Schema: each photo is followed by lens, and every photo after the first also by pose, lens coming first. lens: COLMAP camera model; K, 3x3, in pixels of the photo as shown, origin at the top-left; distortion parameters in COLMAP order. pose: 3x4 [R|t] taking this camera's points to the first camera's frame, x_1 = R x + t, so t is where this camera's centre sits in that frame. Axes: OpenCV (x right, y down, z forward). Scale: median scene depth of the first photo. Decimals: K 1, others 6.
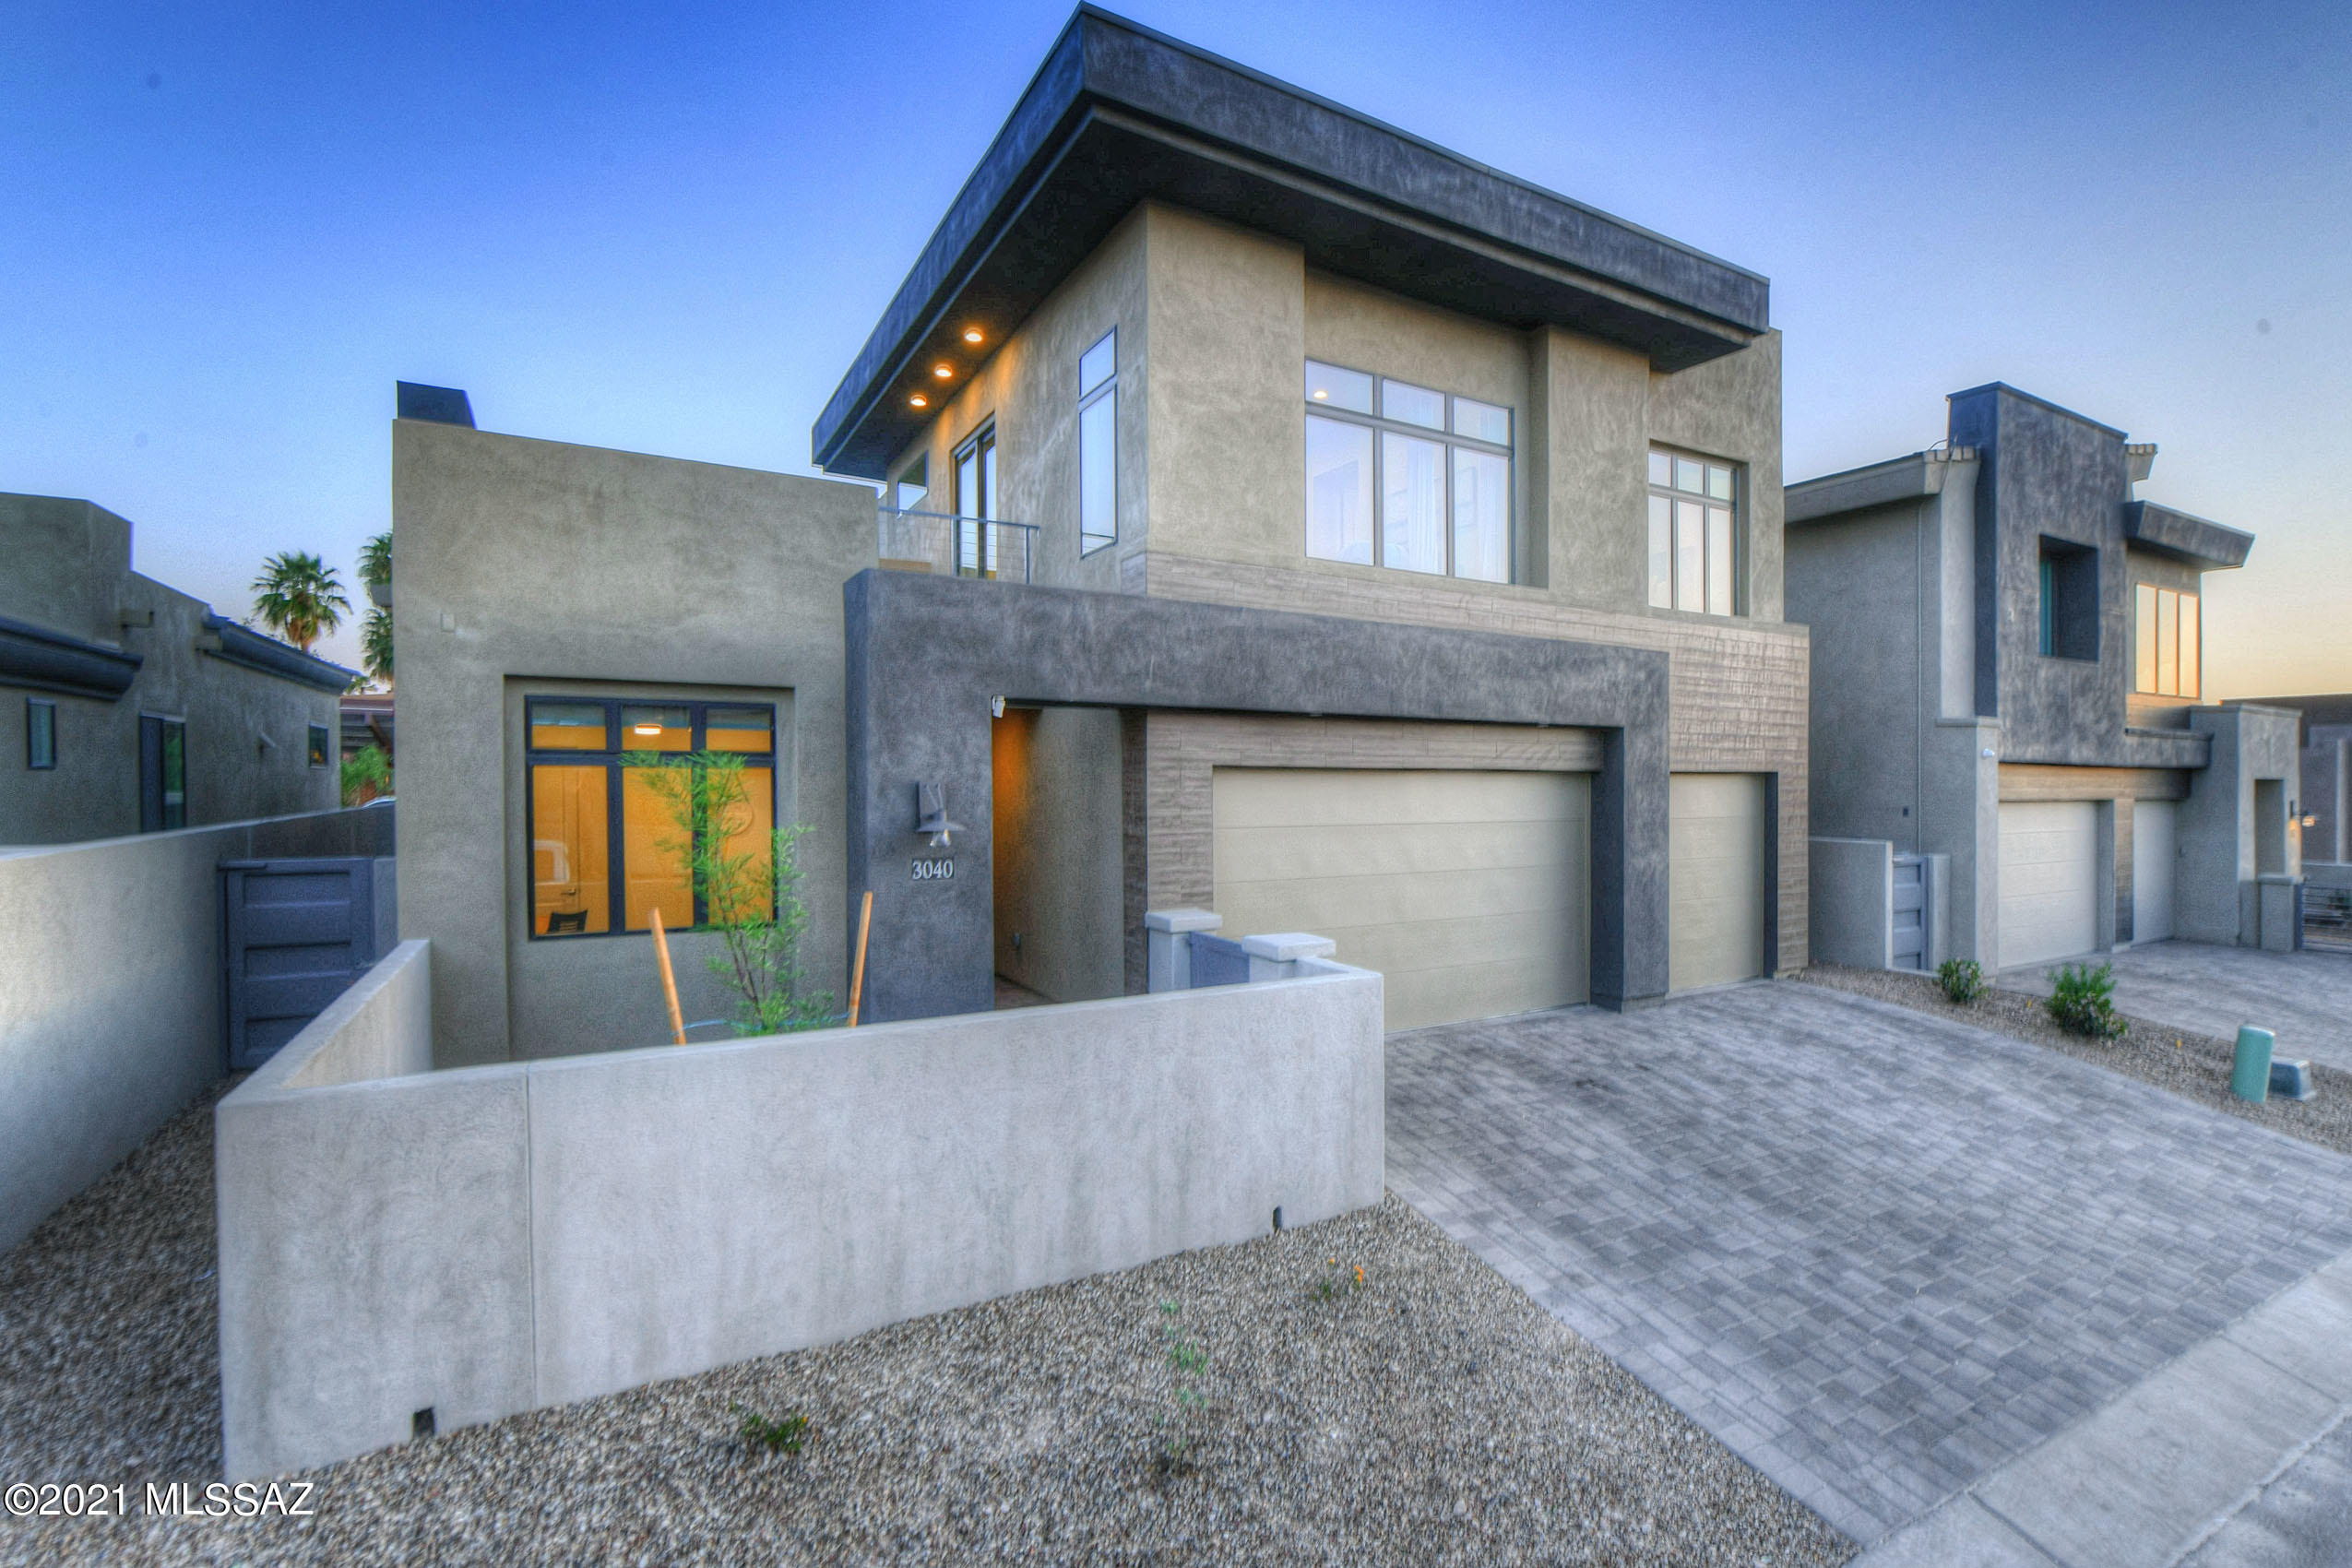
lens RADIAL K [[1060.7, 0, 1176.0], [0, 1060.7, 784.0], [0, 0, 1]] dist [-0.006384, -0.000166]
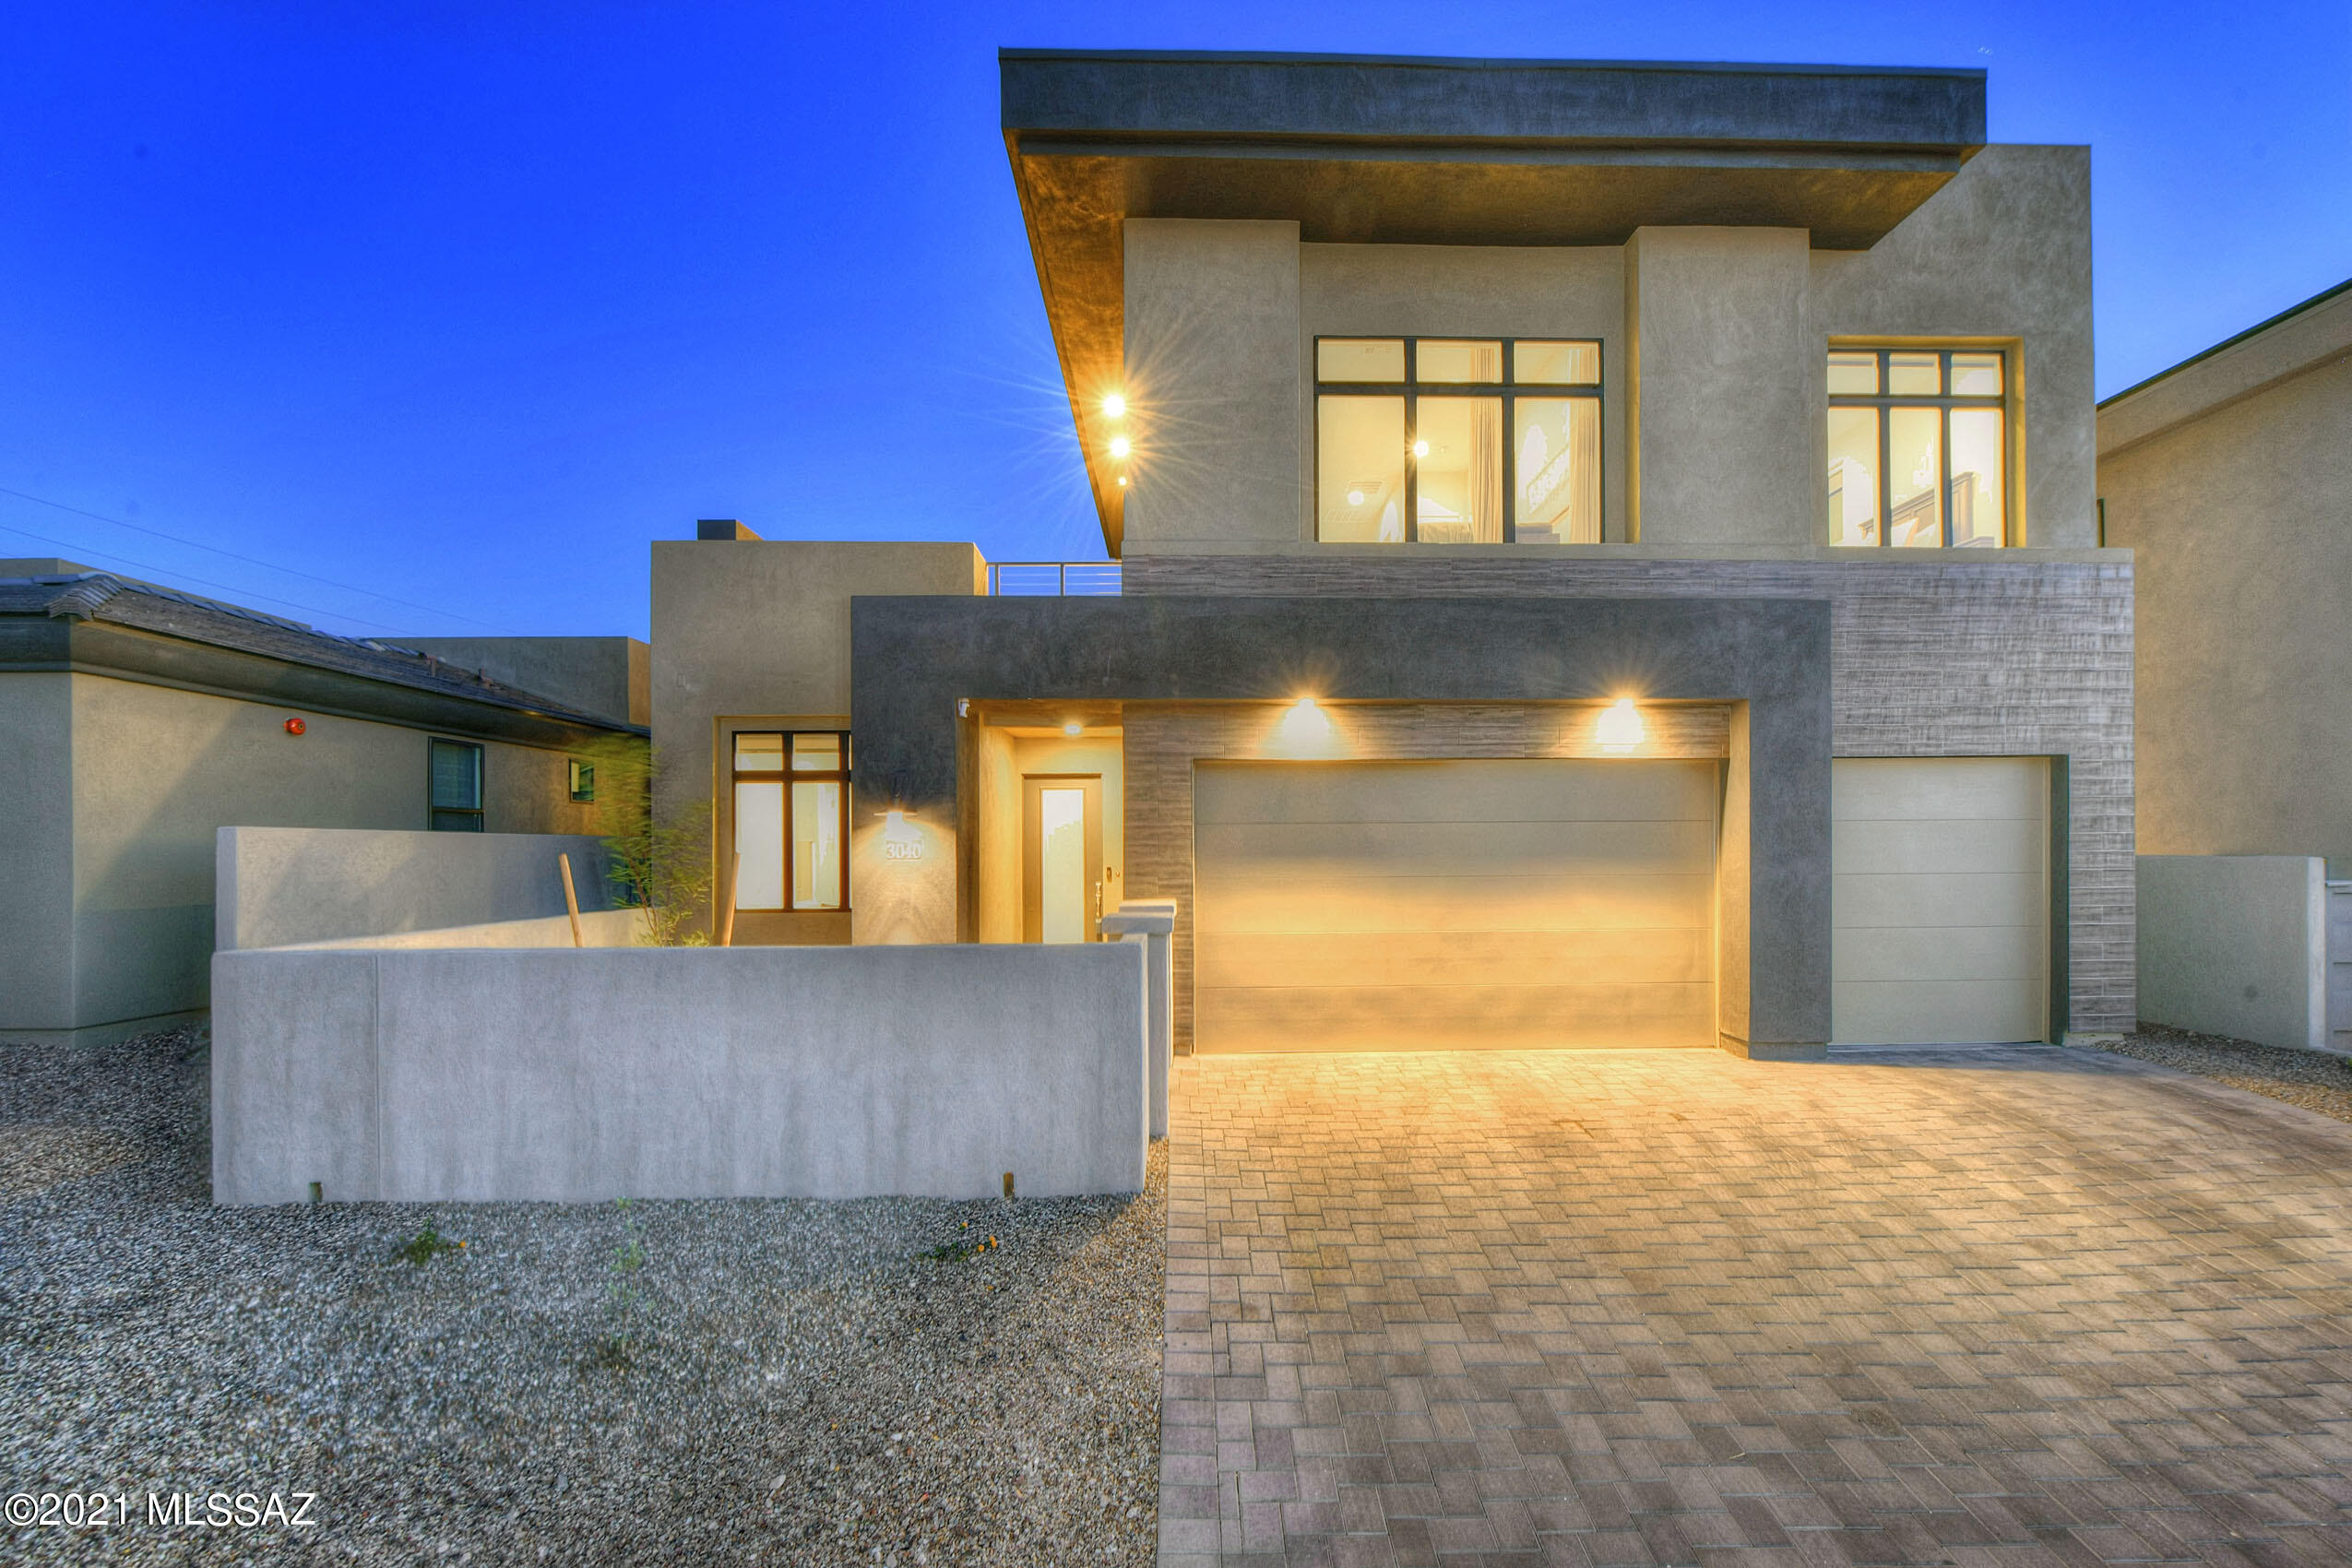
lens RADIAL K [[924.1, 0, 1181.5], [0, 924.1, 848.5], [0, 0, 1]] dist [-0.006485, -0.000399]
pose [[0.880974, -0.004659, -0.473142, 0.592944], [0.000465, 0.999960, -0.008981, 0.101196], [0.473165, 0.007691, 0.880940, 0.301975]]
